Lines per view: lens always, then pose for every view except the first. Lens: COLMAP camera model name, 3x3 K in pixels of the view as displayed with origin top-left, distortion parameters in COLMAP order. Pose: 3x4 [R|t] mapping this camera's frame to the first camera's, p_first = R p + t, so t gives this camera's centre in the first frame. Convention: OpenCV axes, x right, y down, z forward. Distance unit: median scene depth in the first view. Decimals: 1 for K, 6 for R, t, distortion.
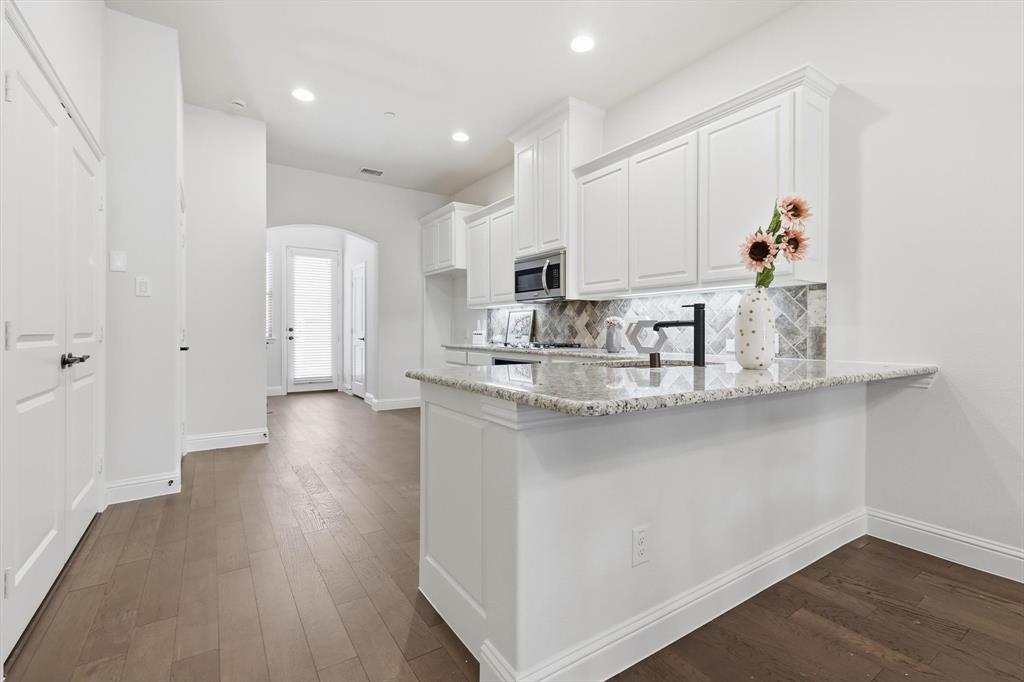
lens RADIAL K [[467.9, 0, 509.4], [0, 467.9, 332.5], [0, 0, 1]] dist [0.001179, 0.000016]
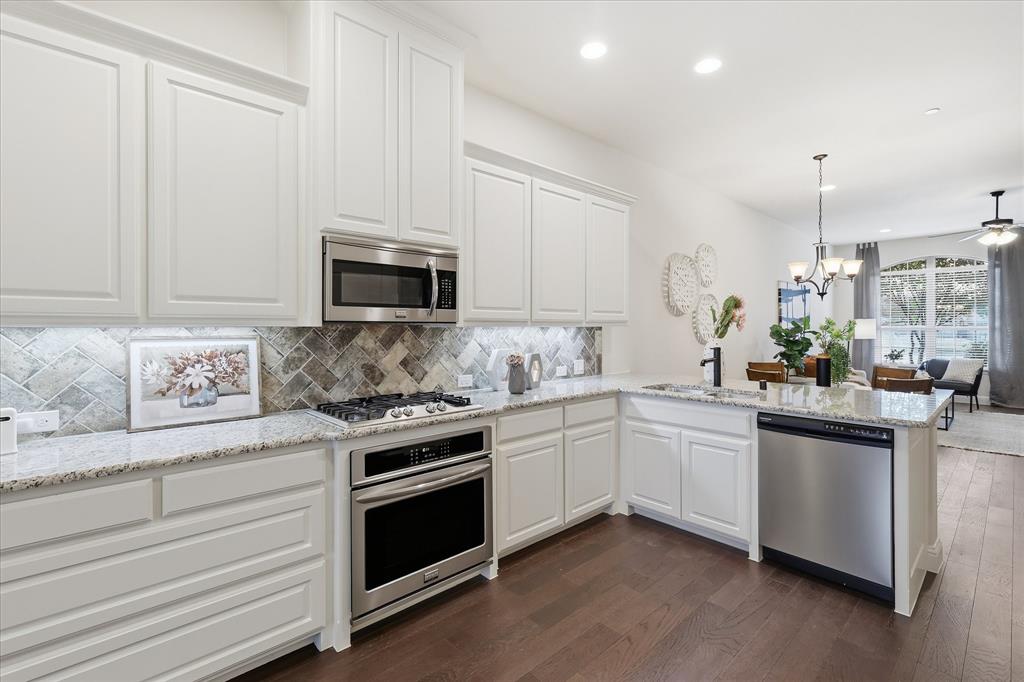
lens RADIAL K [[463.4, 0, 512.2], [0, 463.4, 327.1], [0, 0, 1]] dist [0.001670, 0.000310]
pose [[-0.174466, -0.003649, 0.984656, -0.499141], [0.002999, 0.999987, 0.004237, -0.066797], [-0.984659, 0.003692, -0.174453, 0.949015]]
